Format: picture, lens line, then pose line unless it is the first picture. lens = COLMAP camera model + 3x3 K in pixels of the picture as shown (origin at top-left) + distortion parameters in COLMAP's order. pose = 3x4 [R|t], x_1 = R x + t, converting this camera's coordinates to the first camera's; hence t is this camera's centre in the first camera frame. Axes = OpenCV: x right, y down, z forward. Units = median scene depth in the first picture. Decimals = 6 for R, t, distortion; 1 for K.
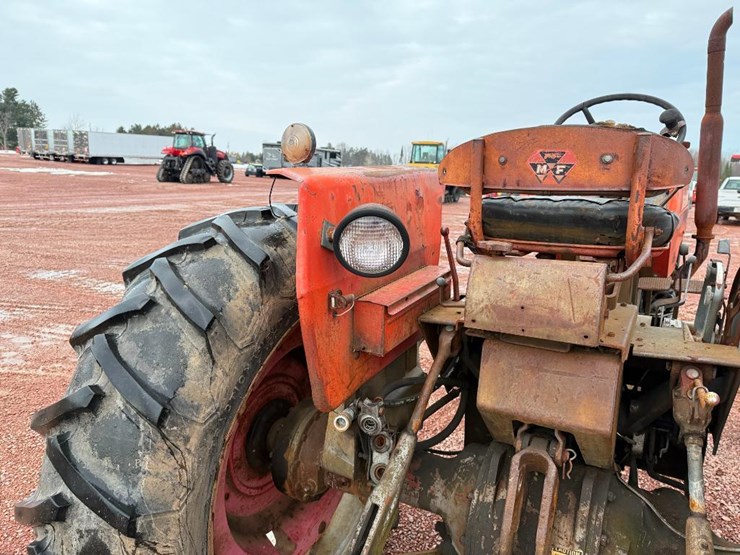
lens RADIAL K [[518.9, 0, 366.2], [0, 518.9, 278.3], [0, 0, 1]] dist [0.045052, -0.046776]
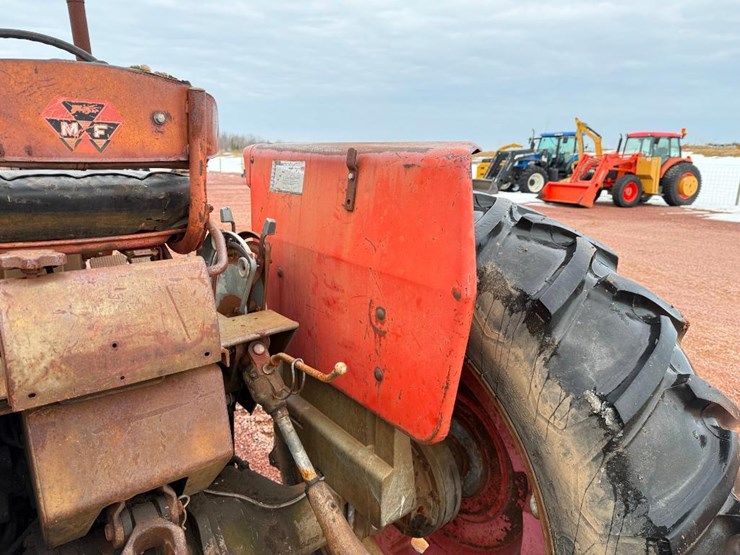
lens RADIAL K [[518.2, 0, 364.7], [0, 518.2, 276.6], [0, 0, 1]] dist [0.094801, -0.128896]
pose [[0.380757, -0.218751, 0.898428, -0.141767], [0.157041, 0.972797, 0.170305, -0.083244], [-0.911242, 0.076245, 0.404752, 0.406919]]
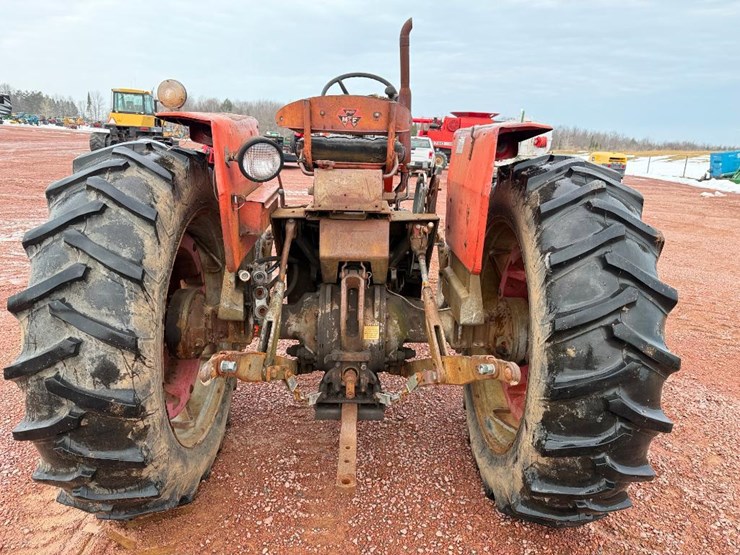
lens RADIAL K [[518.9, 0, 366.2], [0, 518.9, 278.3], [0, 0, 1]] dist [0.045052, -0.046776]
pose [[0.860470, -0.116963, 0.495893, -0.548271], [0.076537, 0.991923, 0.101151, 0.157753], [-0.503719, -0.049083, 0.862472, -0.611532]]
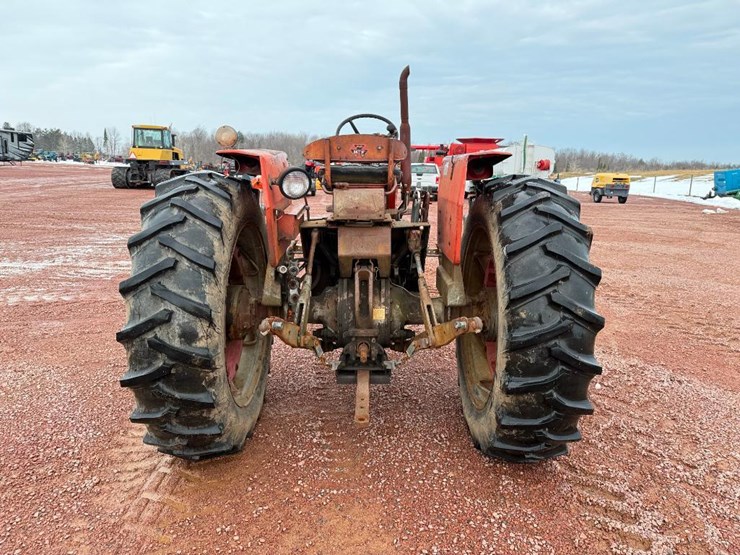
lens RADIAL K [[518.2, 0, 364.7], [0, 518.2, 276.6], [0, 0, 1]] dist [0.094801, -0.128896]
pose [[0.870858, -0.107312, 0.479678, -0.827370], [0.097567, 0.994198, 0.045285, 0.254423], [-0.481755, 0.007364, 0.876275, -1.106654]]
